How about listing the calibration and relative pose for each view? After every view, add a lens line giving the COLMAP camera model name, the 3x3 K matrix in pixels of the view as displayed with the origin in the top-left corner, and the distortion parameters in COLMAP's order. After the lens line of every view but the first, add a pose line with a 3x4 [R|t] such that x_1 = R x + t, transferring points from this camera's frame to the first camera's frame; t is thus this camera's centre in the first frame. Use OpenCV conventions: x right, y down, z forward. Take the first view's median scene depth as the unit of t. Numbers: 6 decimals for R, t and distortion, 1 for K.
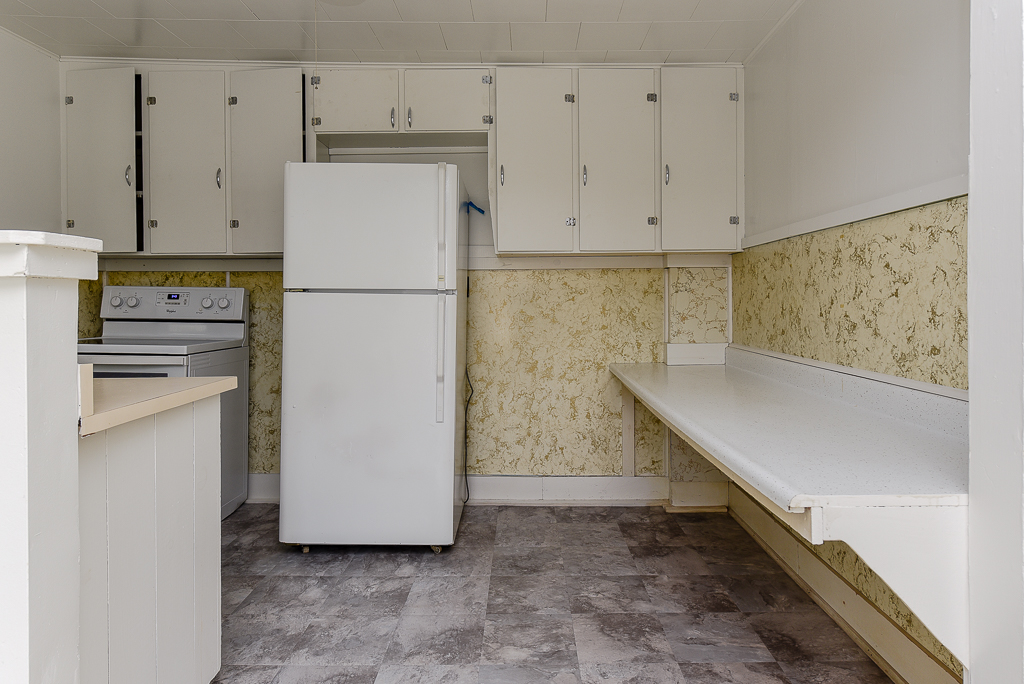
lens RADIAL K [[614.7, 0, 513.4], [0, 614.7, 302.9], [0, 0, 1]] dist [-0.001142, -0.000085]
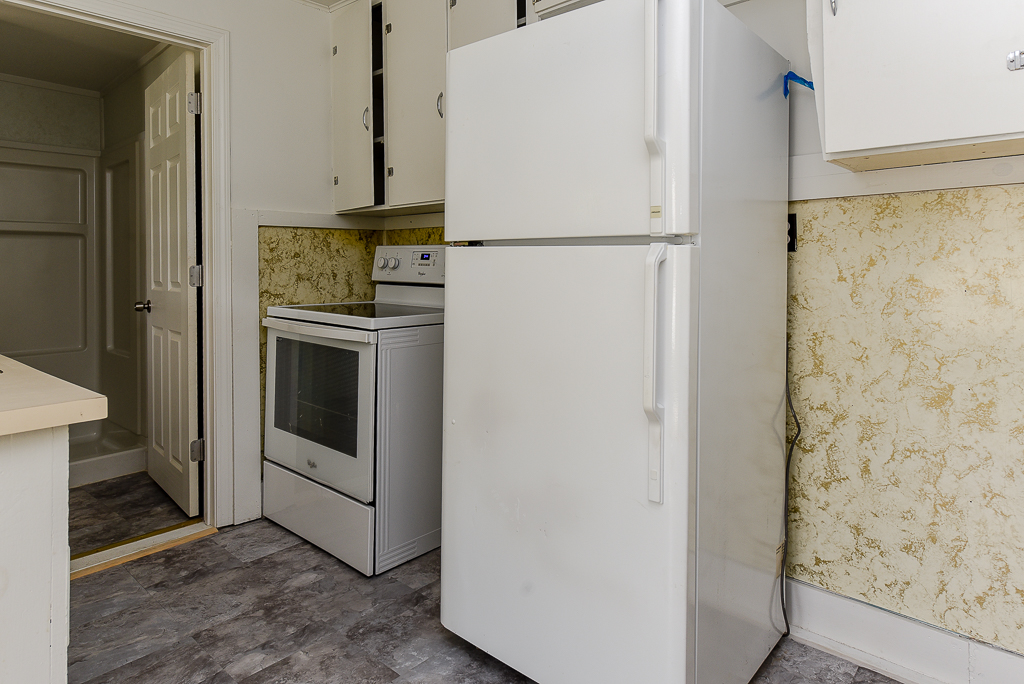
lens RADIAL K [[612.4, 0, 512.7], [0, 612.4, 258.8], [0, 0, 1]] dist [0.000637, 0.000669]
pose [[0.753308, -0.009644, -0.657597, 0.094512], [0.003567, 0.999938, -0.010577, 0.002114], [0.657658, 0.005622, 0.753295, 0.431554]]
